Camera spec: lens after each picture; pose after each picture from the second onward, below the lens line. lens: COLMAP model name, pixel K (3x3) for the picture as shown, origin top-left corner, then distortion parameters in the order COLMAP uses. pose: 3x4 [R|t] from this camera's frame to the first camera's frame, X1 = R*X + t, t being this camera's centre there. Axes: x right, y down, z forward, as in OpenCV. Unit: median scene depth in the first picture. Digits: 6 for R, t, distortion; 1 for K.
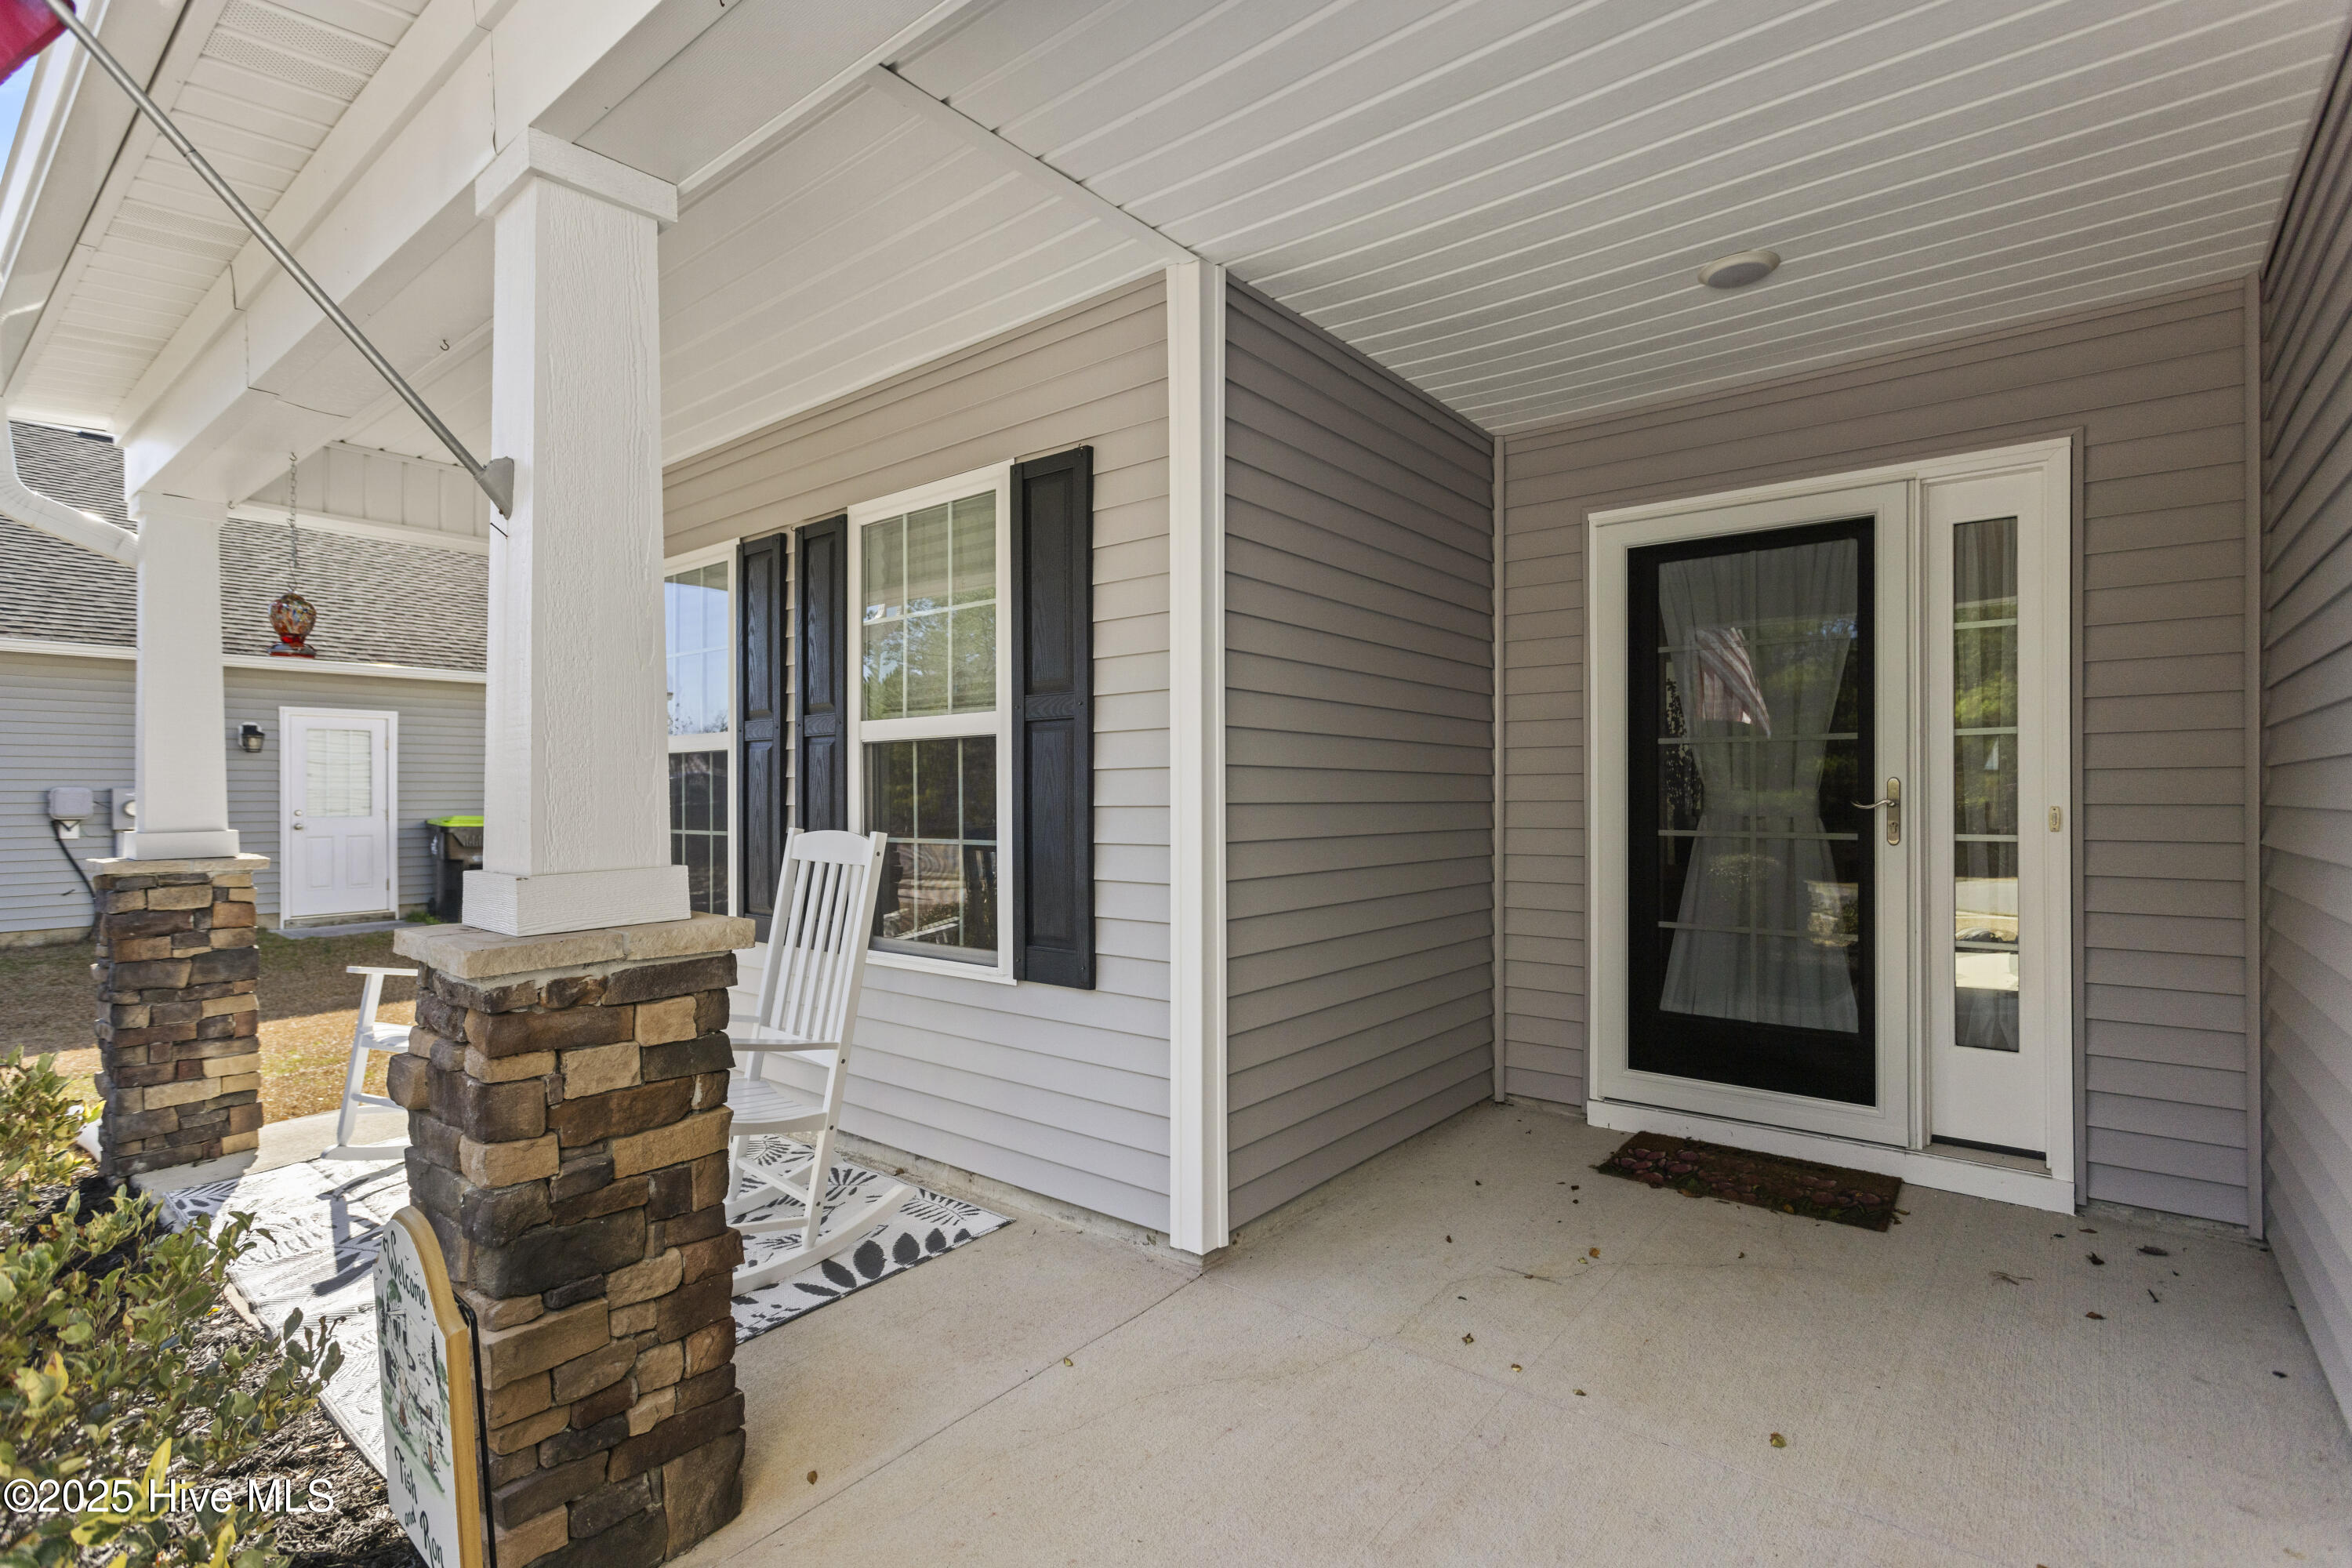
lens RADIAL K [[1109.2, 0, 1168.4], [0, 1109.2, 789.4], [0, 0, 1]] dist [0.002028, 0.003051]
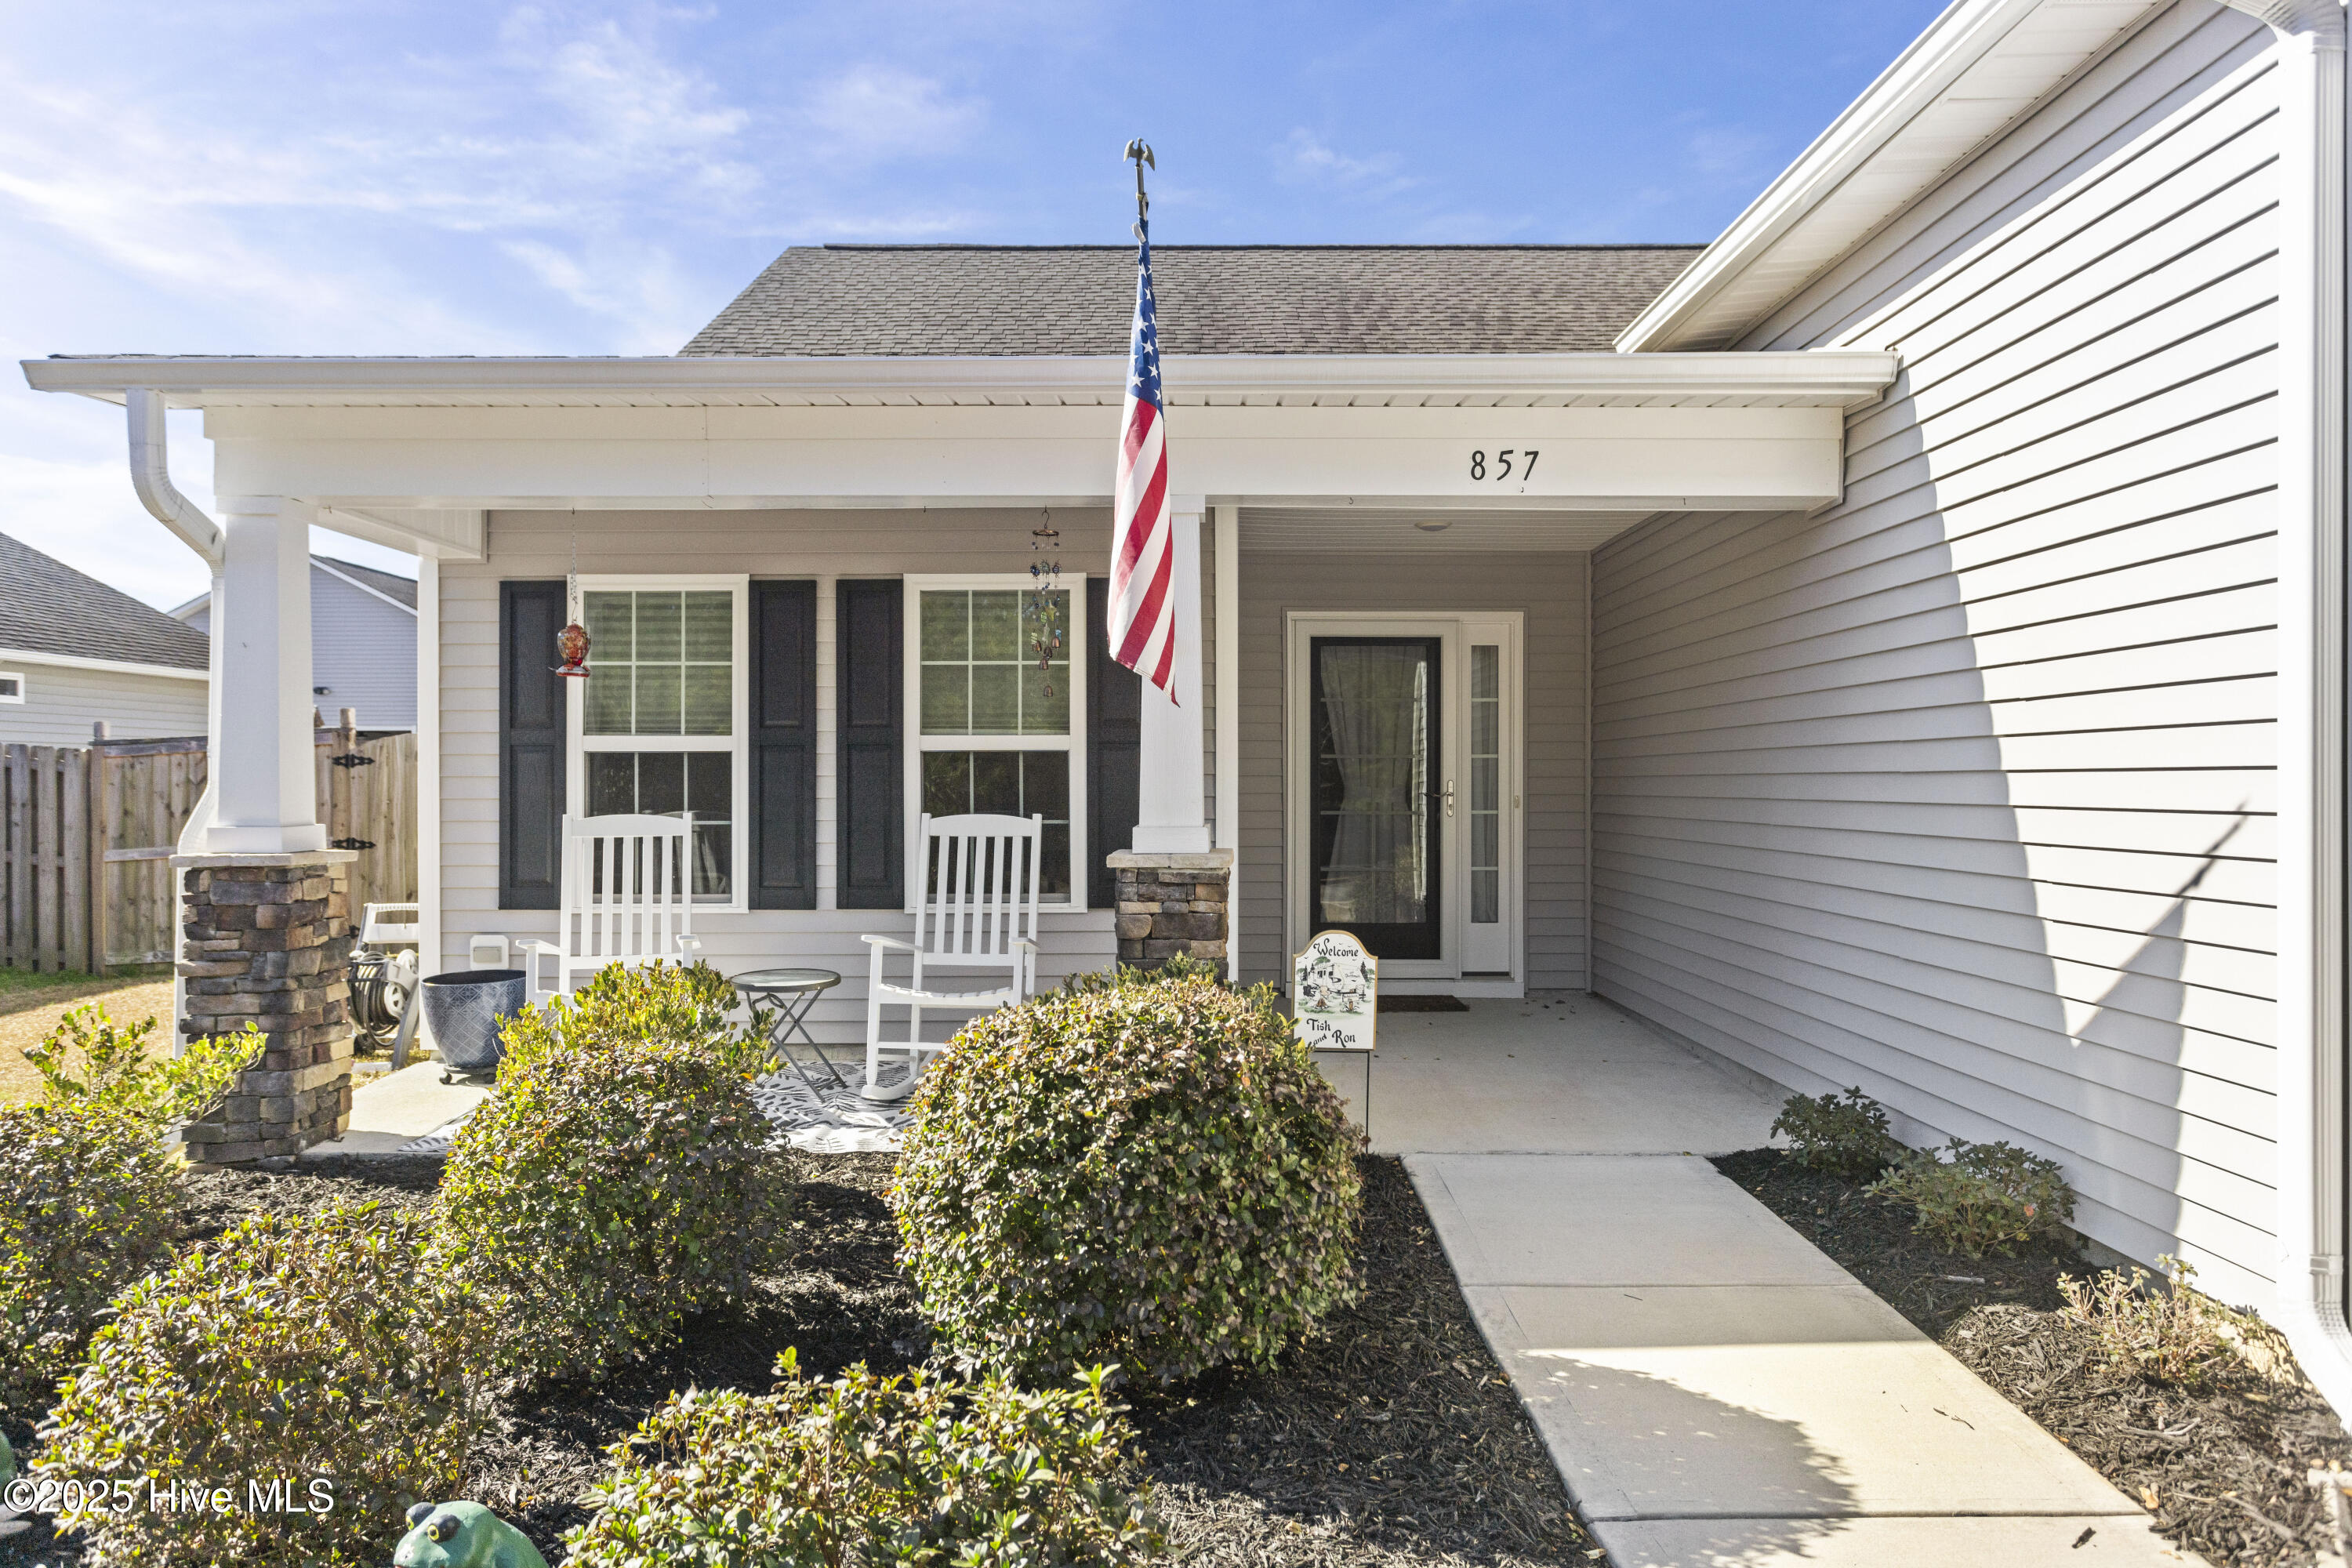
lens RADIAL K [[1567.4, 0, 1157.2], [0, 1567.4, 763.9], [0, 0, 1]] dist [-0.008954, 0.001160]
pose [[0.780856, 0.009152, 0.624644, -1.261659], [-0.000041, 0.999893, -0.014598, 0.001536], [-0.624711, 0.011373, 0.780773, -0.682218]]
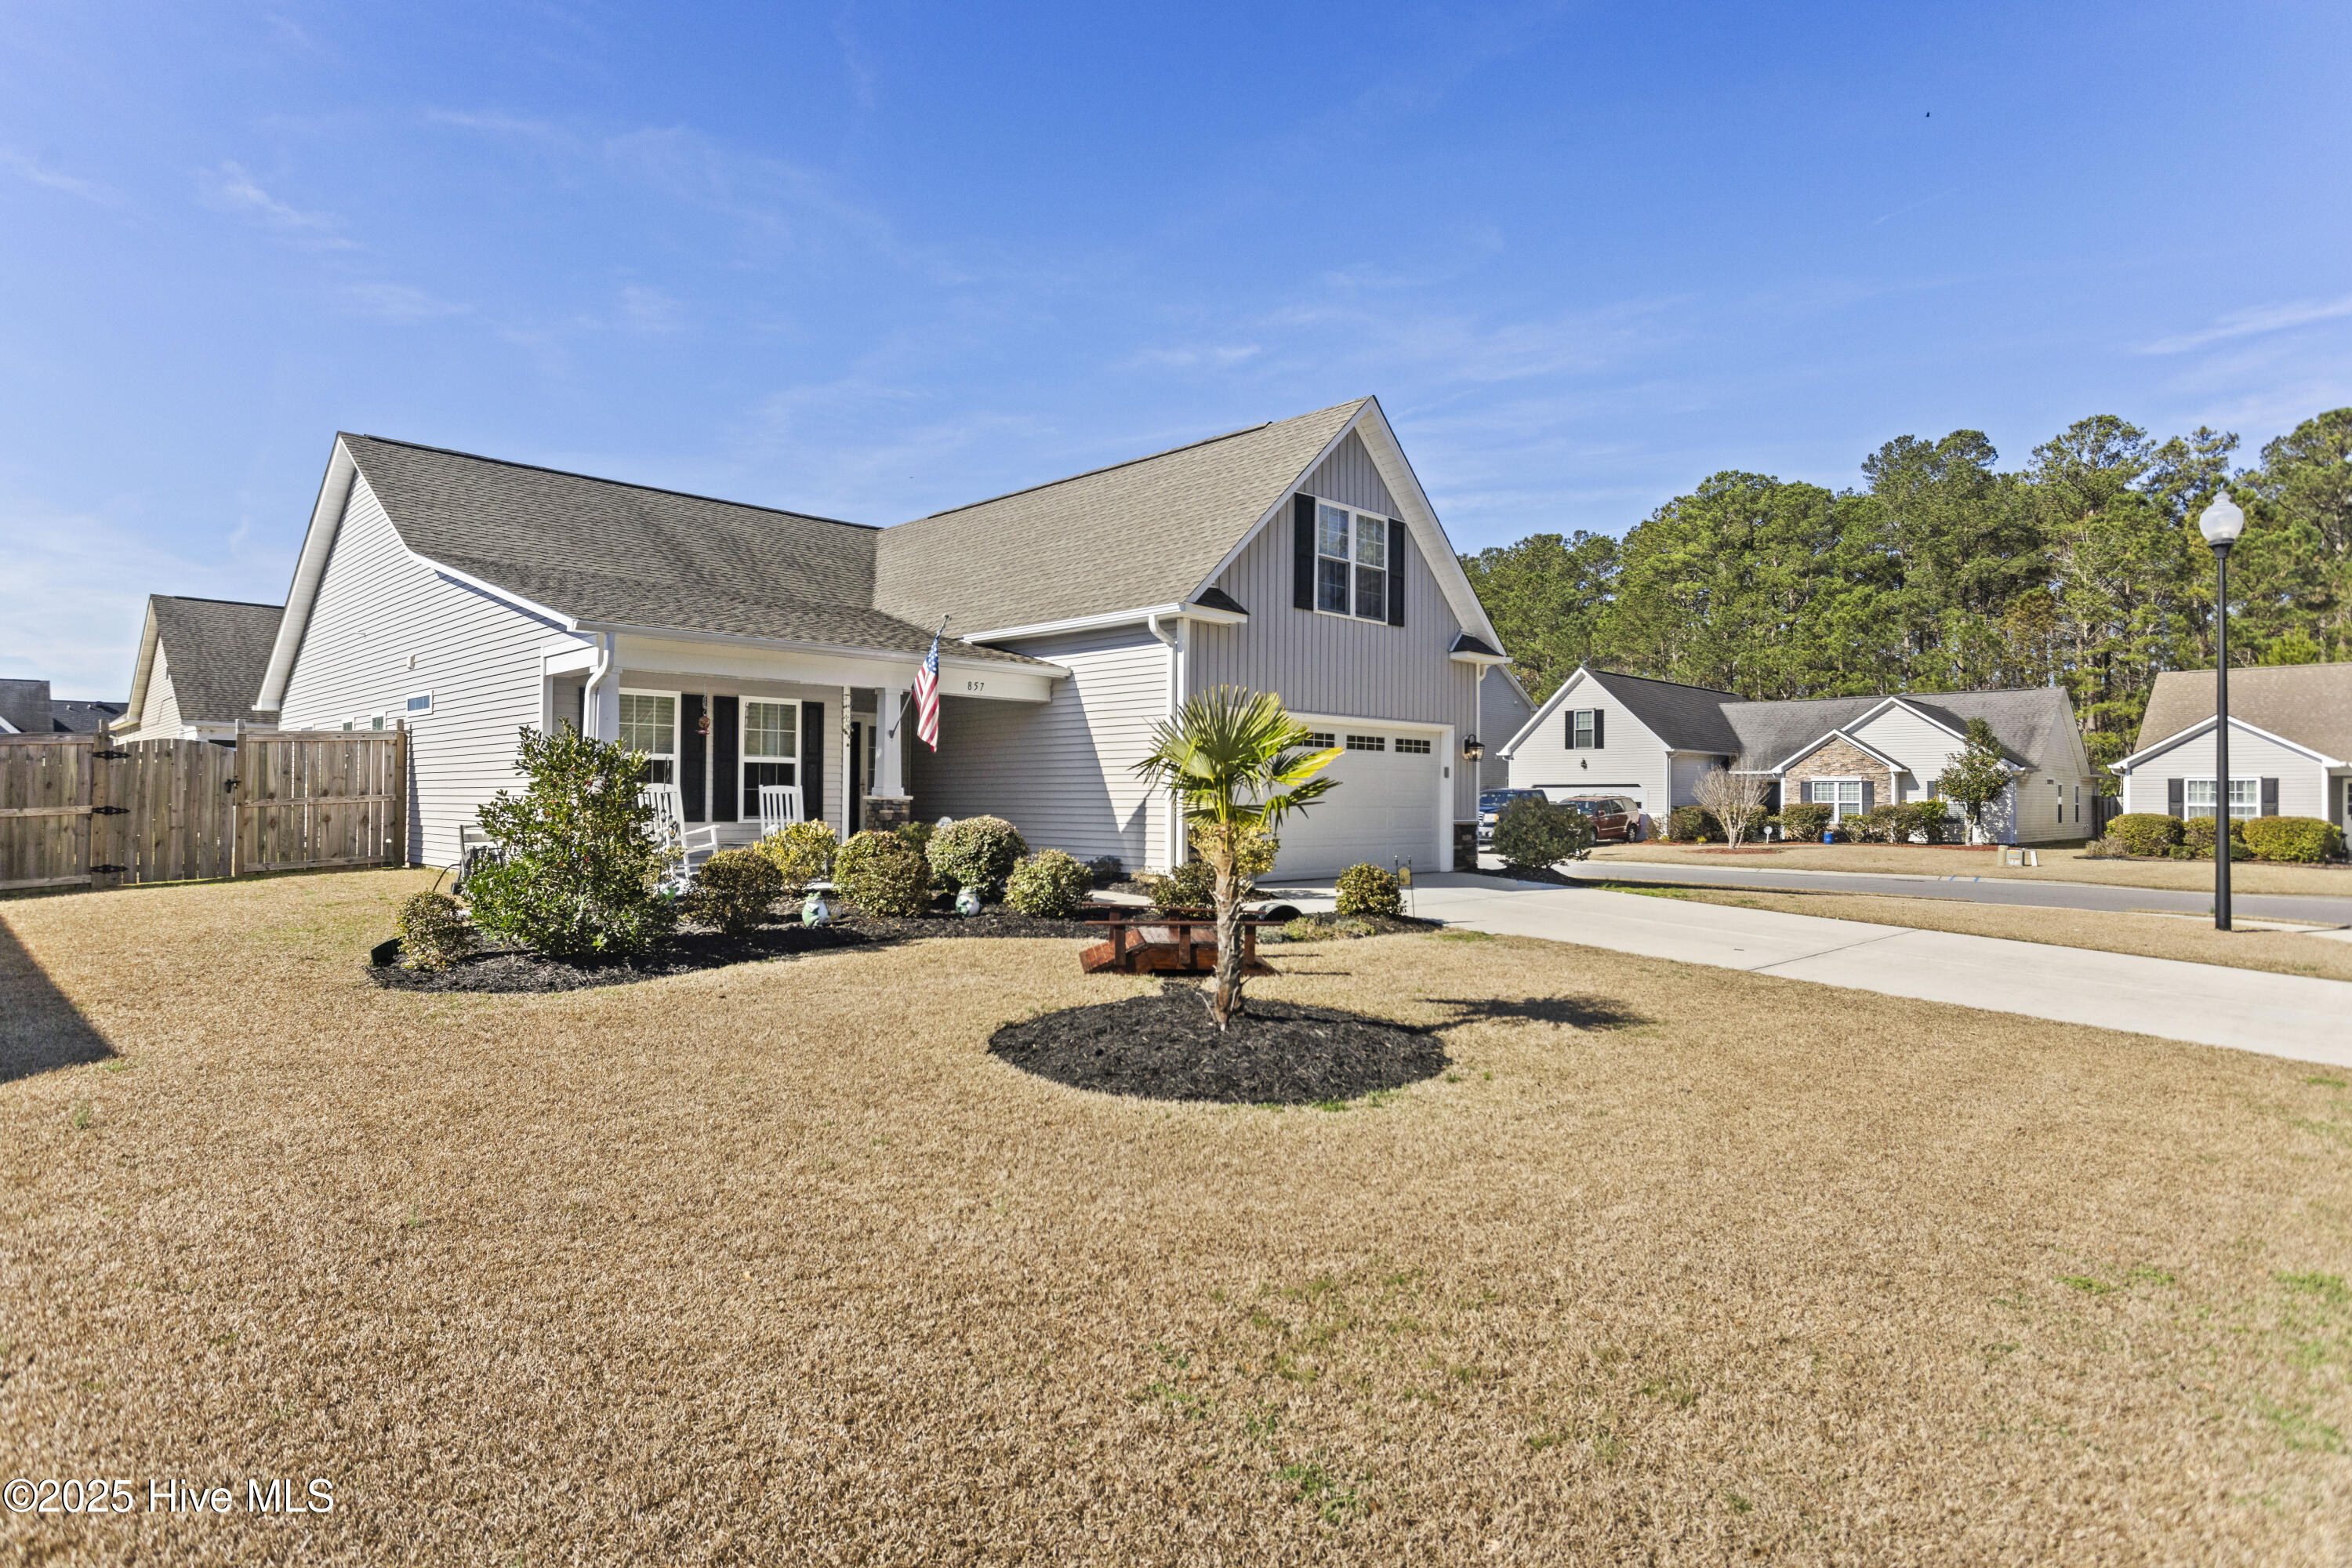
lens RADIAL K [[1283.0, 0, 1220.6], [0, 1283.0, 794.4], [0, 0, 1]] dist [0.023829, 0.000552]
pose [[0.087708, 0.011146, 0.996084, -4.405085], [-0.004275, 0.999932, -0.010813, 0.103381], [-0.996137, -0.003310, 0.087750, -0.937531]]
